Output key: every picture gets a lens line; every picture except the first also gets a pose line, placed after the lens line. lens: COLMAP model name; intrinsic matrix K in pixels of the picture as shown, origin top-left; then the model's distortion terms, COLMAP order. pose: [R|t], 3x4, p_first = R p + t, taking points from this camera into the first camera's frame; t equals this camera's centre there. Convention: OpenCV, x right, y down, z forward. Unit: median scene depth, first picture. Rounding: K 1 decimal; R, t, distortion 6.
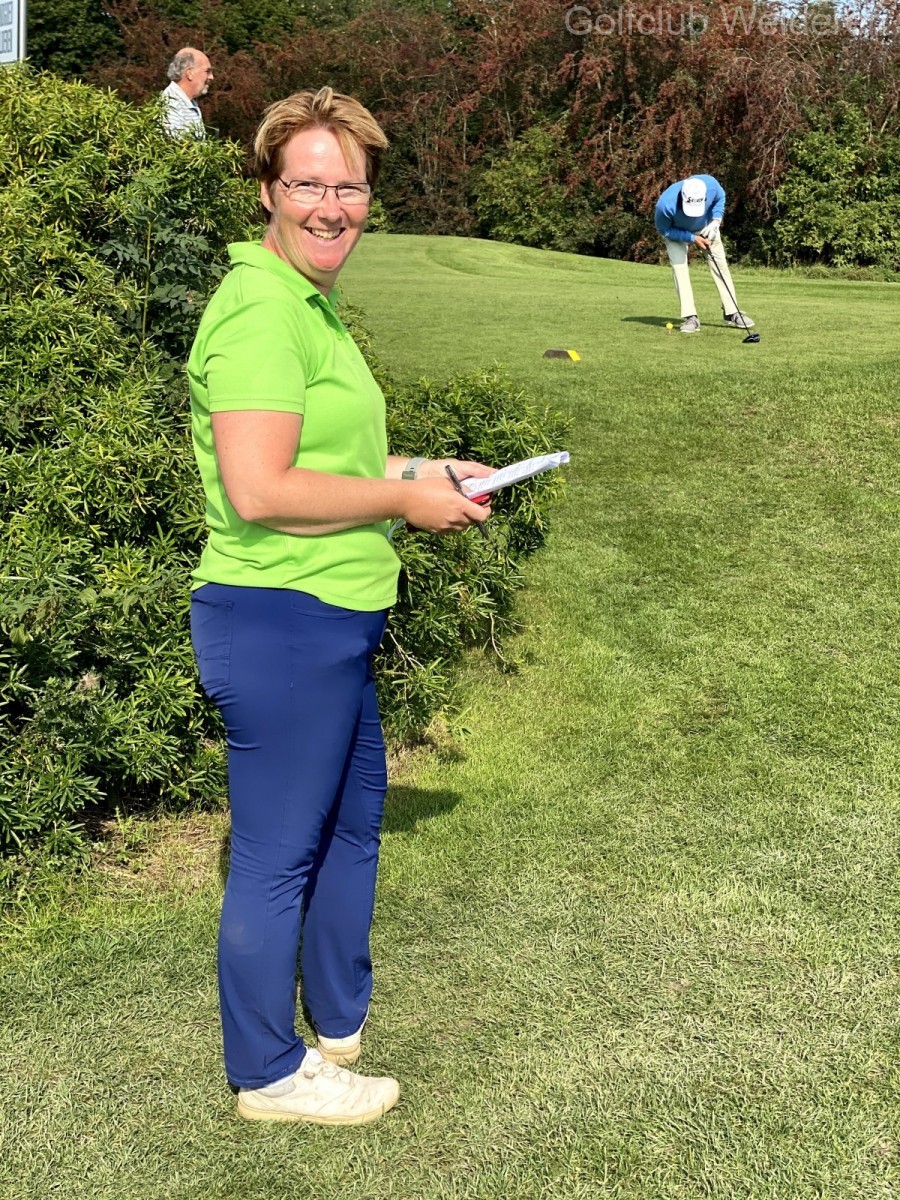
lens RADIAL K [[1835.5, 0, 454.1], [0, 1835.5, 599.1], [0, 0, 1]] dist [0.119499, 0.000000]
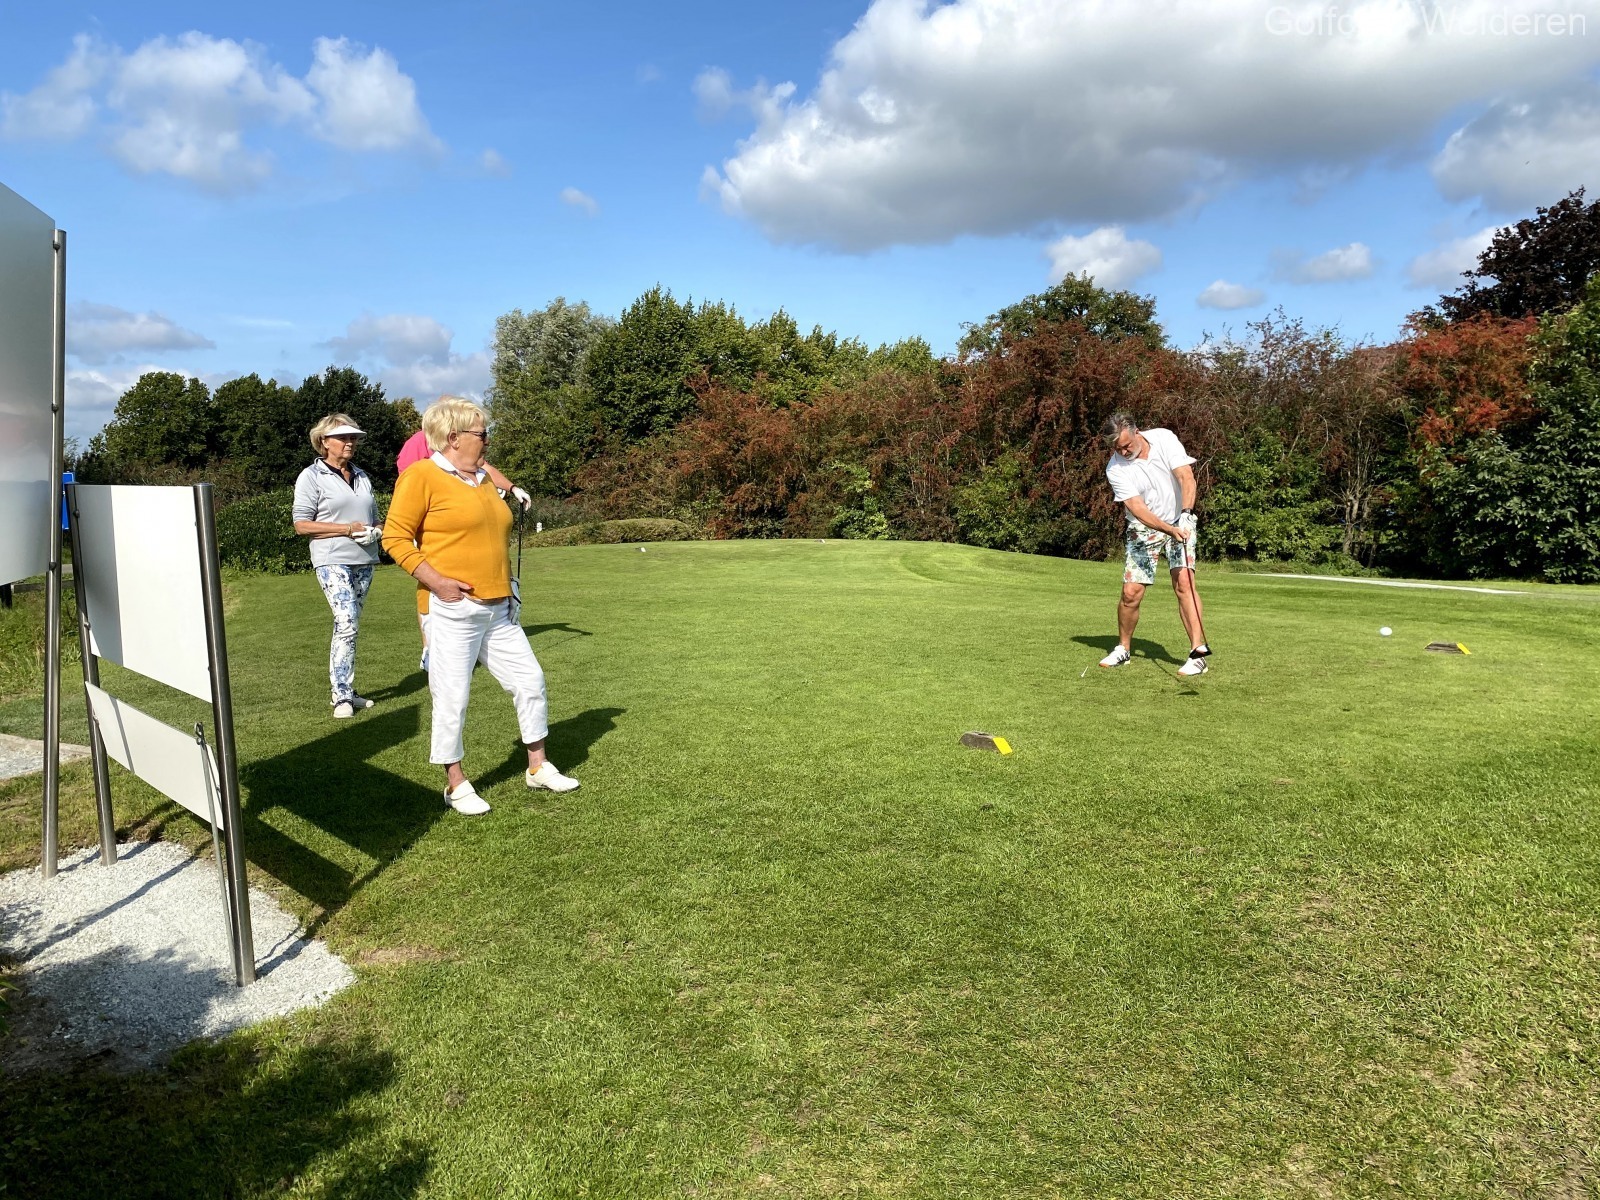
lens RADIAL K [[1196.7, 0, 796.3], [0, 1196.7, 608.2], [0, 0, 1]] dist [0.063304, -0.000173]
pose [[0.990198, -0.006453, -0.139524, 0.018200], [-0.011824, 0.991474, -0.129771, -0.043504], [0.139172, 0.130148, 0.981678, 0.191343]]
